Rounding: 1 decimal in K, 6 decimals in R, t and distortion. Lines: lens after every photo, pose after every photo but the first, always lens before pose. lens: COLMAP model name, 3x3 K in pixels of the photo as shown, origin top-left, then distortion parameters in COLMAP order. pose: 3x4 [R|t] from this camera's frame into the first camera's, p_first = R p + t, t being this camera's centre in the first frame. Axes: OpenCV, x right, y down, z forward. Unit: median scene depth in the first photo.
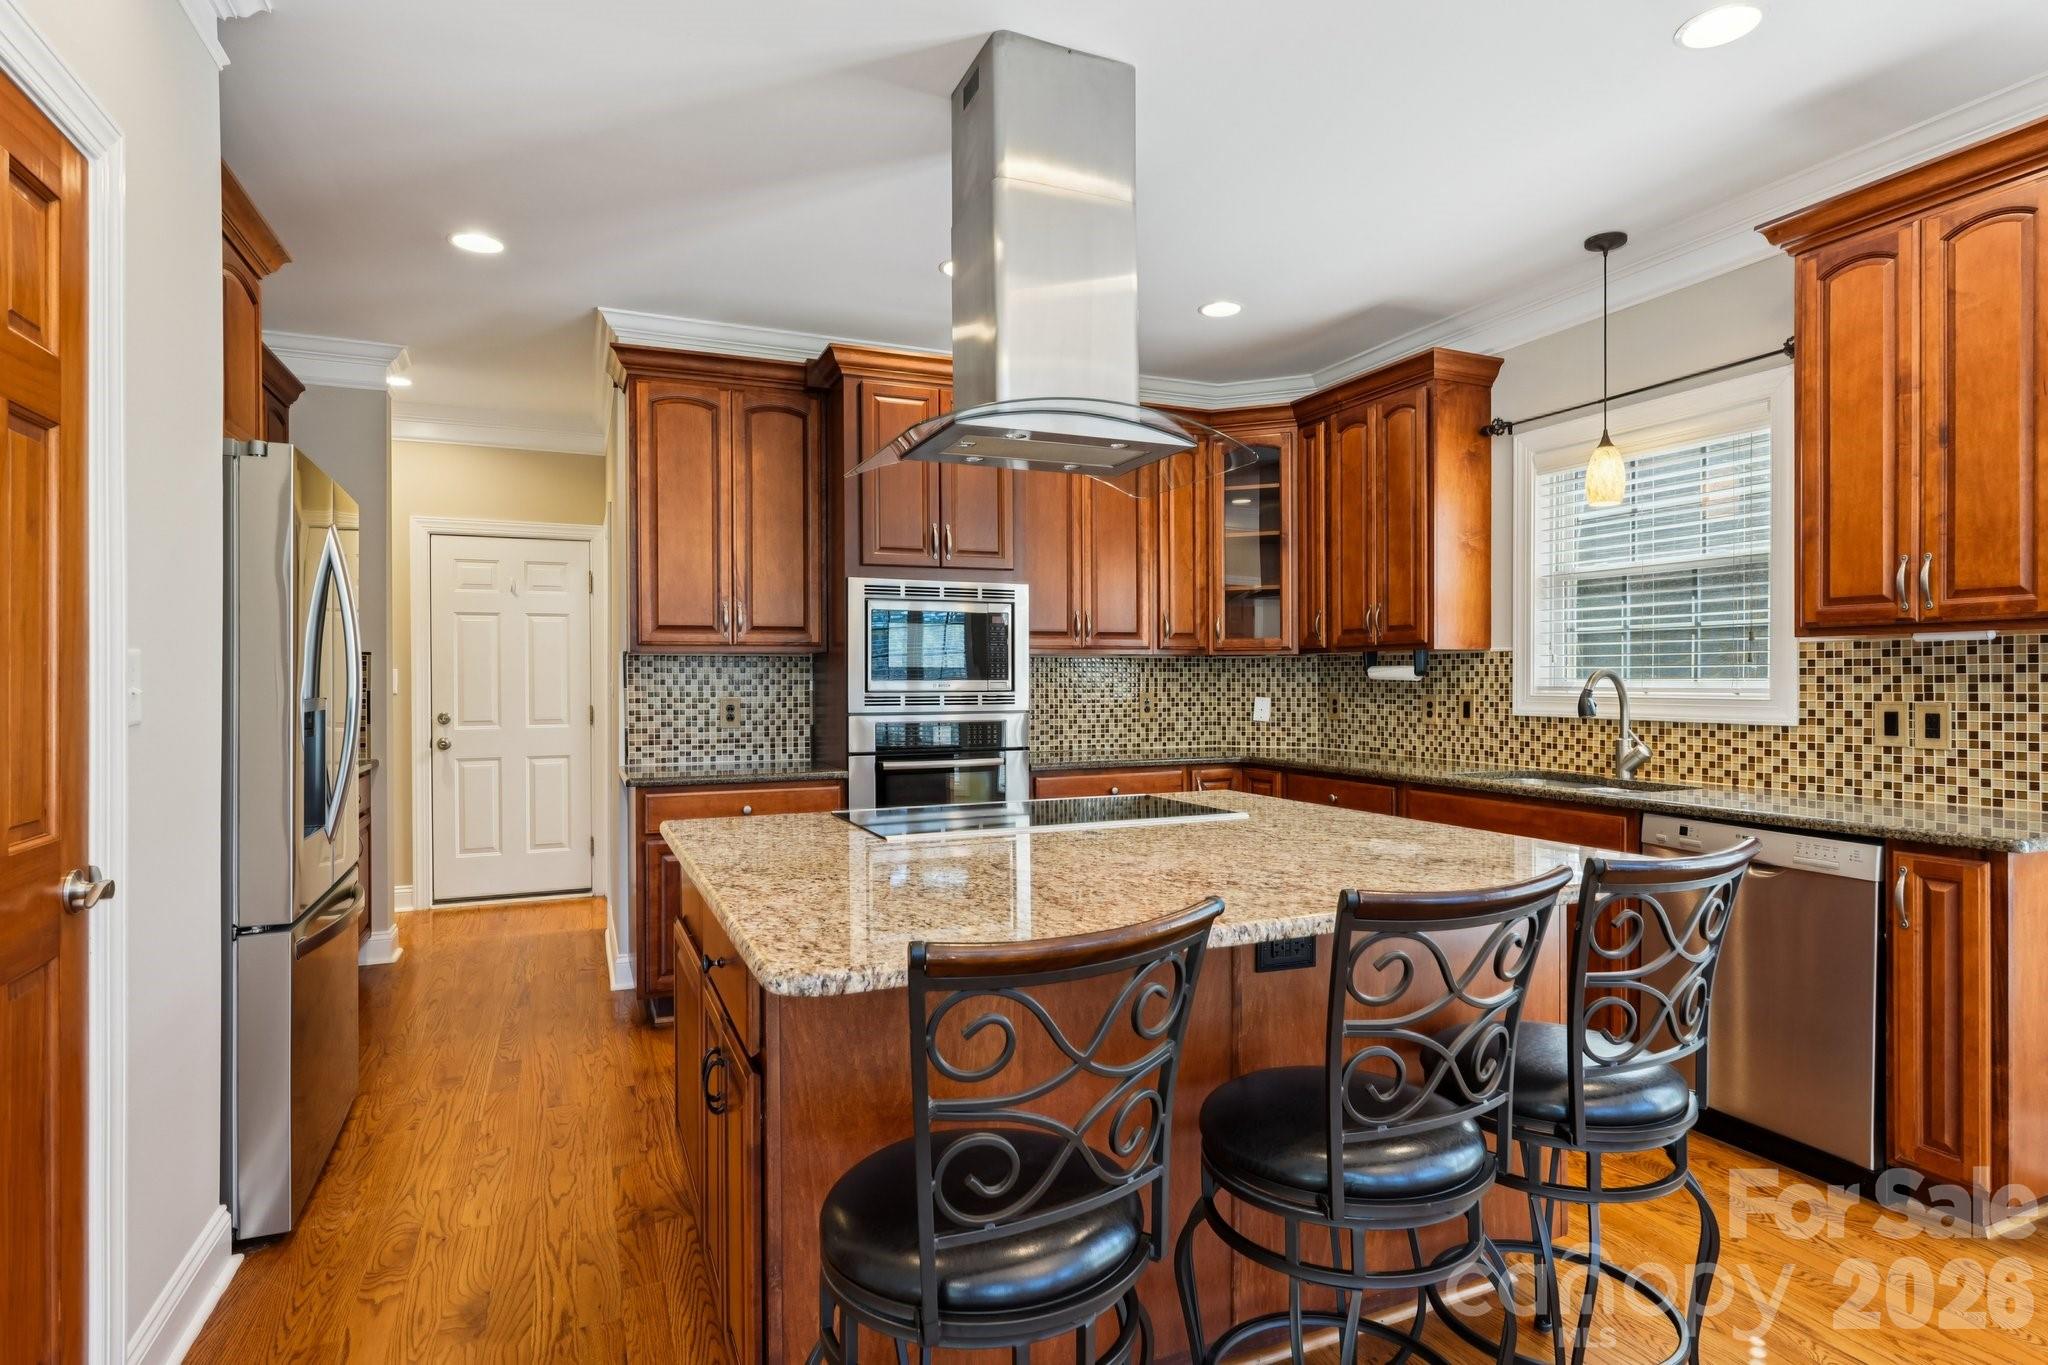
lens RADIAL K [[1053.5, 0, 1024.2], [0, 1053.5, 687.1], [0, 0, 1]] dist [-0.002901, 0.000023]
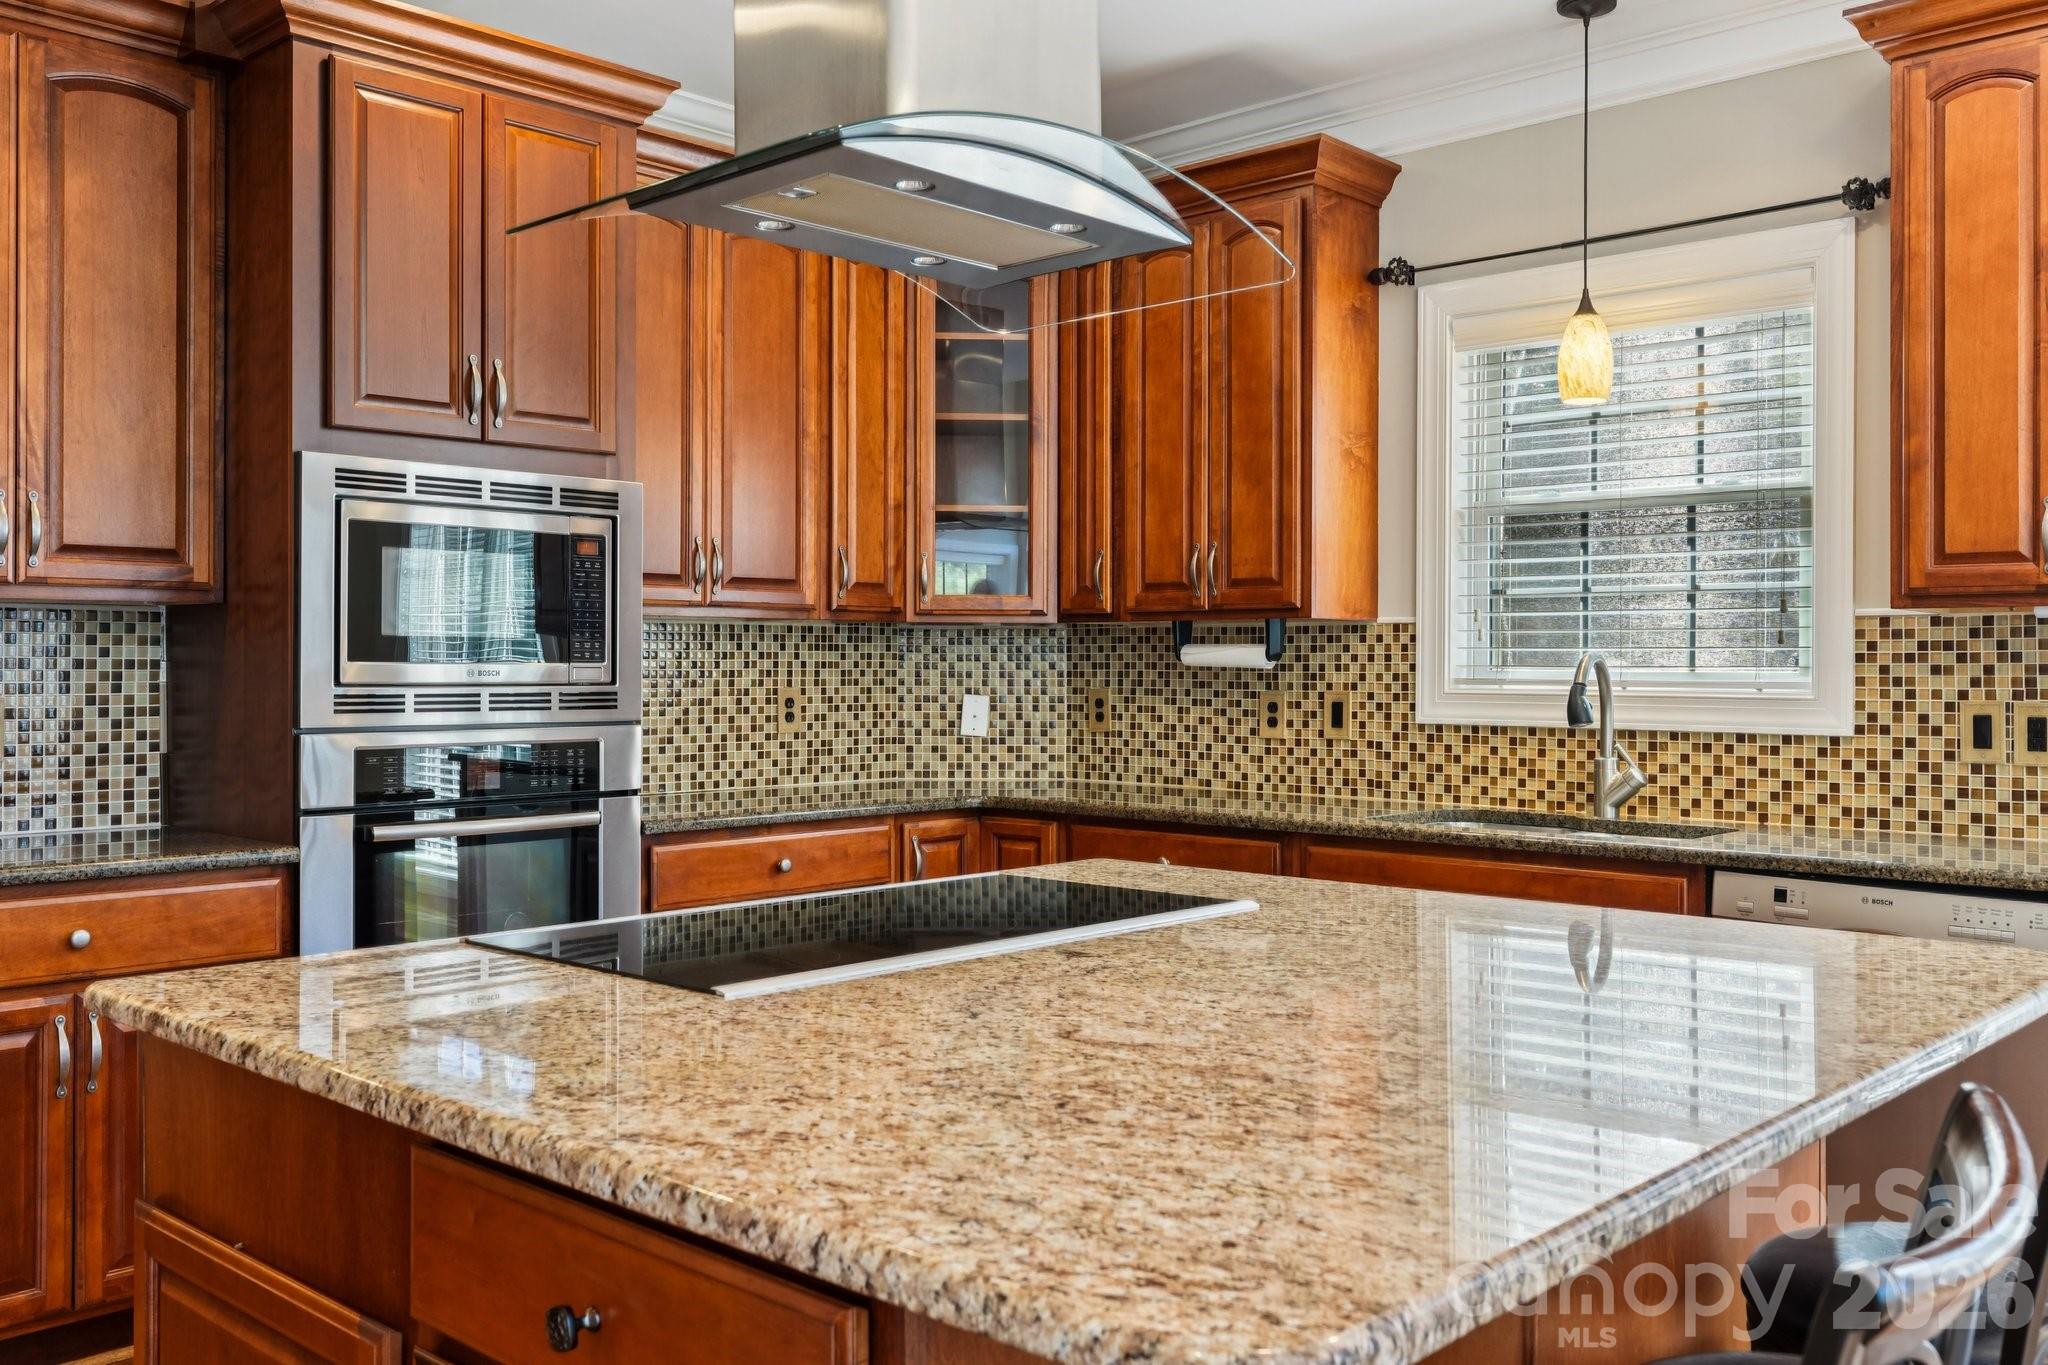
lens RADIAL K [[1744.2, 0, 1023.1], [0, 1744.2, 673.1], [0, 0, 1]] dist [-0.005977, -0.000262]
pose [[0.916937, 0.004371, 0.399007, -0.176294], [-0.003199, 0.999988, -0.003602, 0.000846], [-0.399018, 0.002026, 0.916941, 0.121730]]
